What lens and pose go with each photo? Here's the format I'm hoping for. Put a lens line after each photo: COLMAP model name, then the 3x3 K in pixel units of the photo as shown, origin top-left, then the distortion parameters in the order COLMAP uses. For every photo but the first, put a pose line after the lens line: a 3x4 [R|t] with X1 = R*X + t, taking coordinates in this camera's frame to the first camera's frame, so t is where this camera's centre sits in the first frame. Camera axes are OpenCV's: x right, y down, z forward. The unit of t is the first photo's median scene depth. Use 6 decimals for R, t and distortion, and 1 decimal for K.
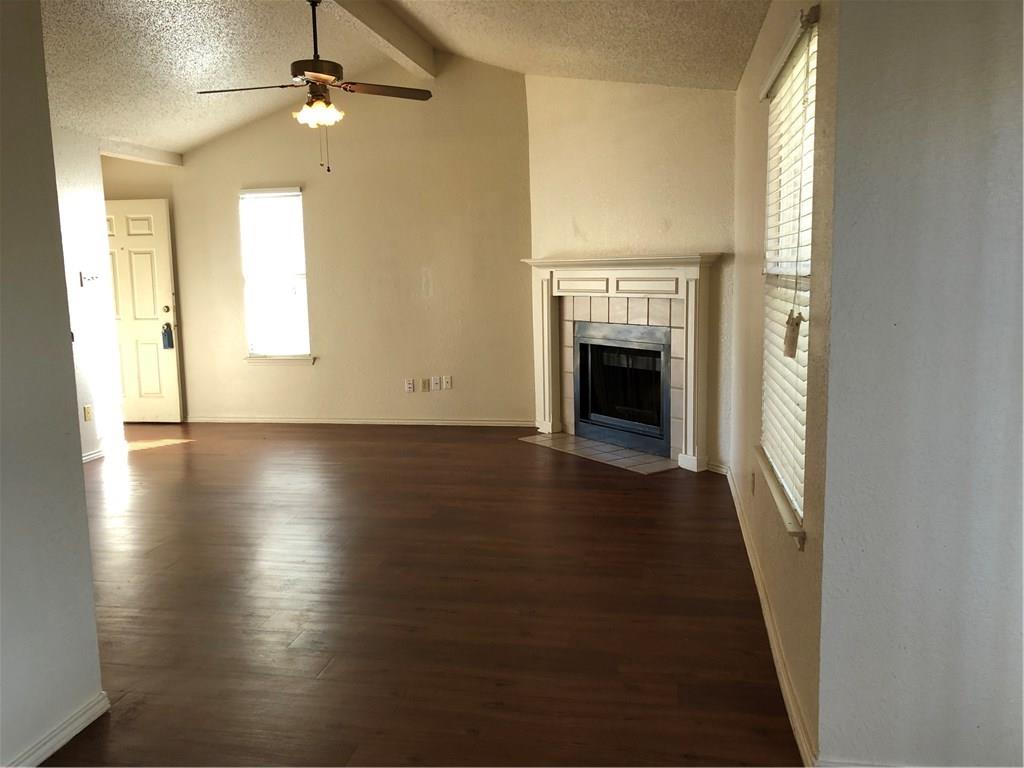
lens RADIAL K [[818.5, 0, 502.3], [0, 818.5, 384.3], [0, 0, 1]] dist [0.066685, -0.122752]
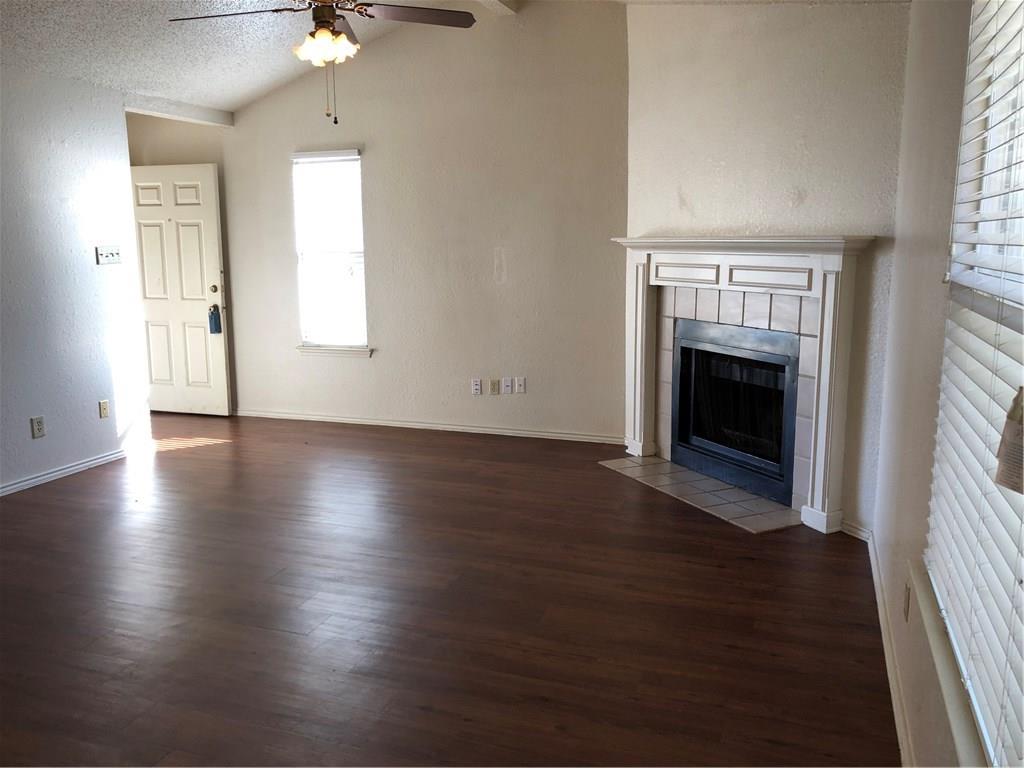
lens RADIAL K [[829.4, 0, 505.8], [0, 829.4, 384.9], [0, 0, 1]] dist [0.014740, -0.000268]
pose [[0.987210, 0.040384, -0.154227, 0.052835], [-0.035143, 0.998713, 0.036562, -0.036640], [0.155505, -0.030675, 0.987359, 0.186809]]
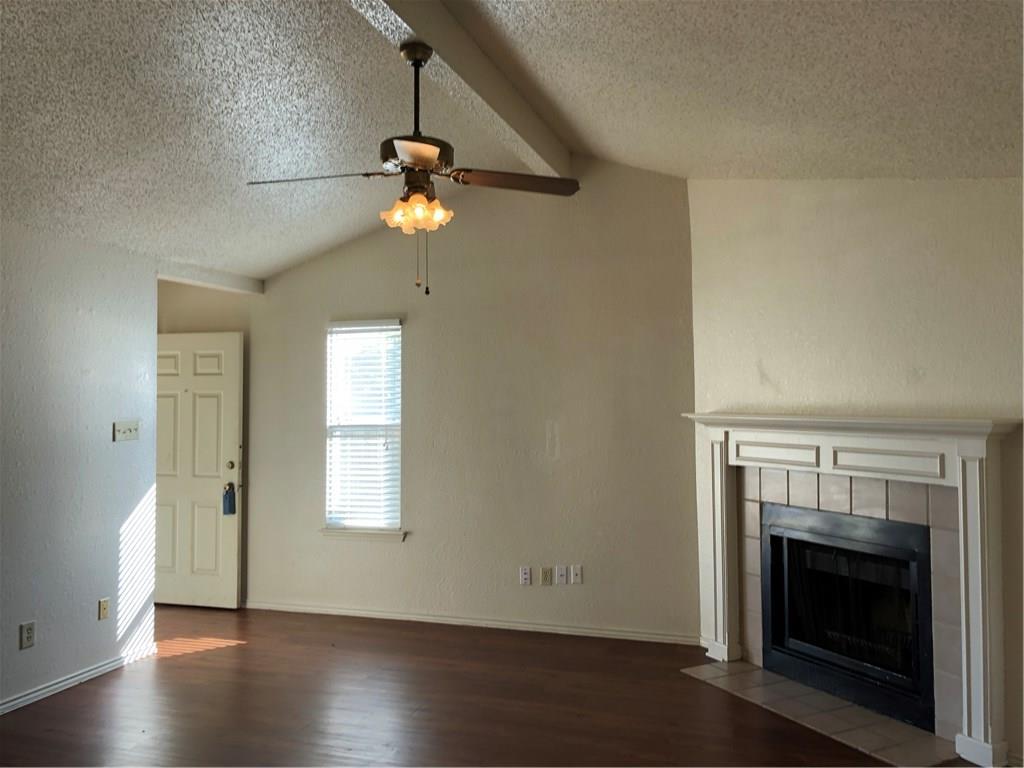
lens RADIAL K [[833.3, 0, 512.0], [0, 833.3, 384.0], [0, 0, 1]] dist [0.026733, -0.014731]
pose [[0.992655, 0.013980, -0.120167, -0.041229], [-0.033149, 0.986716, -0.159035, -0.056225], [0.116348, 0.161851, 0.979932, 0.249406]]
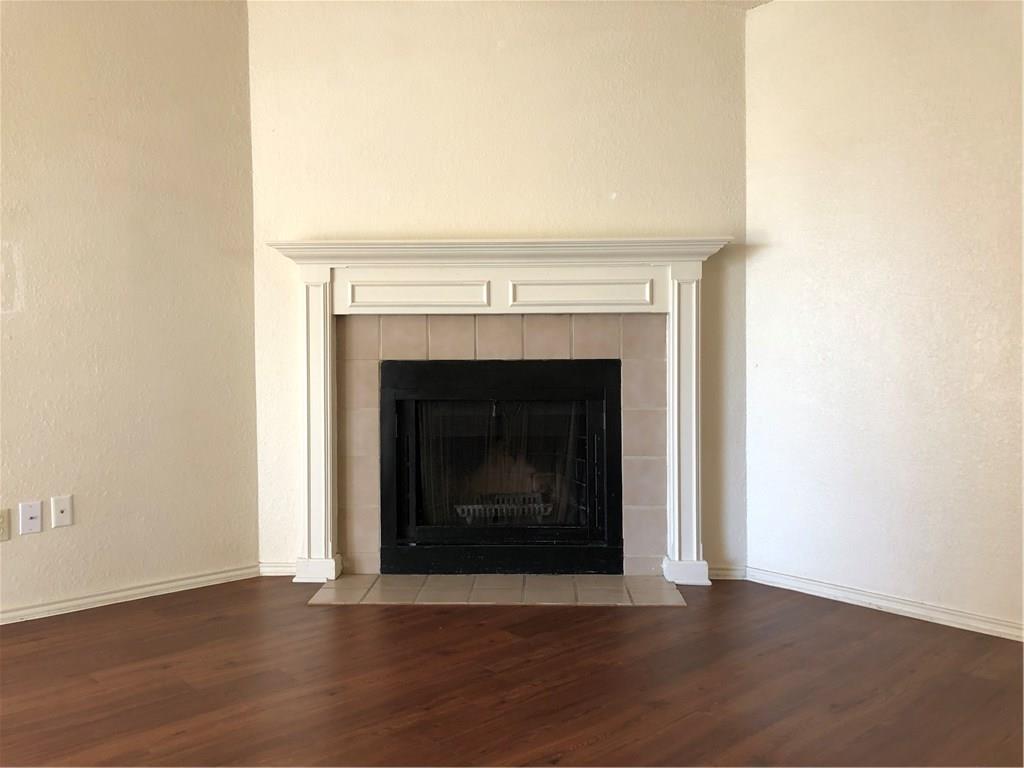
lens RADIAL K [[845.2, 0, 505.5], [0, 845.2, 382.3], [0, 0, 1]] dist [0.015189, -0.003248]
pose [[0.592448, -0.006670, 0.805581, -0.317742], [0.105641, 0.991974, -0.069479, -0.015573], [-0.798652, 0.126265, 0.588397, 0.607602]]
